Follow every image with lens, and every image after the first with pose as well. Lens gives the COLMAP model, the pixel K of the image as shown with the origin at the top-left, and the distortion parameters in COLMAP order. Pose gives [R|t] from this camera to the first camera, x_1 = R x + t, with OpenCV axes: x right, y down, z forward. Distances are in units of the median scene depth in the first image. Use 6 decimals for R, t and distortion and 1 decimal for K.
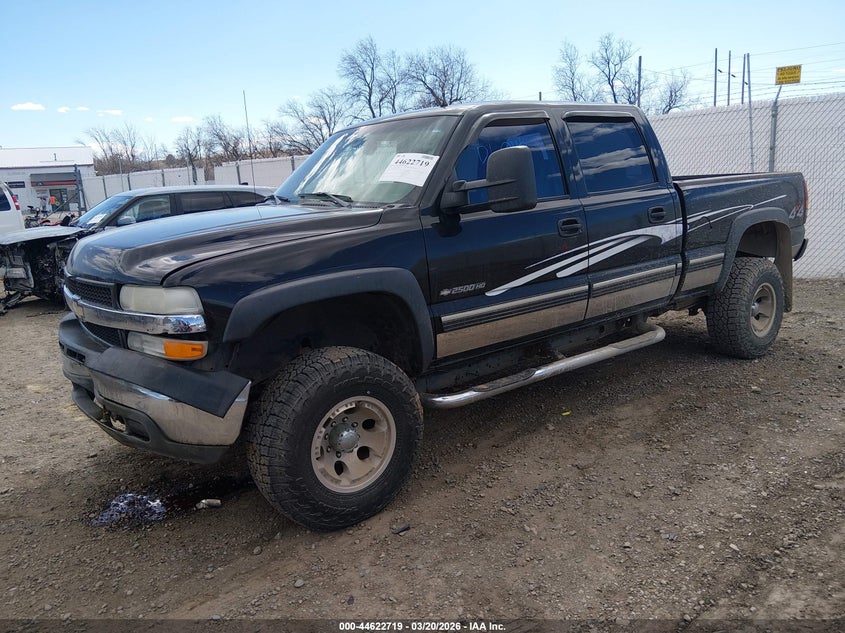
lens RADIAL K [[662.8, 0, 422.5], [0, 662.8, 316.5], [0, 0, 1]] dist [-0.001986, -0.000994]
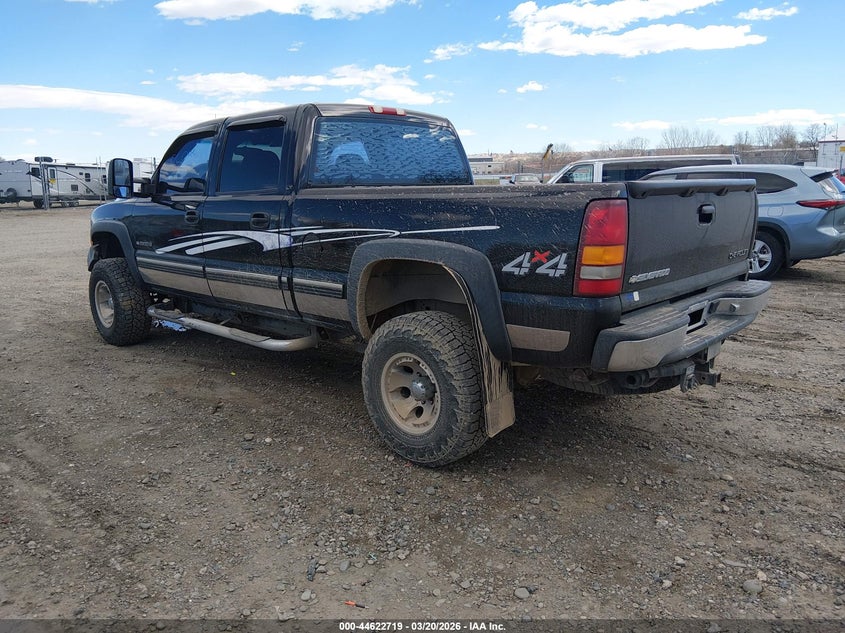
lens RADIAL K [[662.8, 0, 422.5], [0, 662.8, 316.5], [0, 0, 1]] dist [-0.001986, -0.000994]
pose [[0.158115, 0.251277, -0.954913, 1.375527], [-0.196802, 0.955695, 0.218896, -0.280907], [0.967610, 0.153318, 0.200561, 1.056709]]
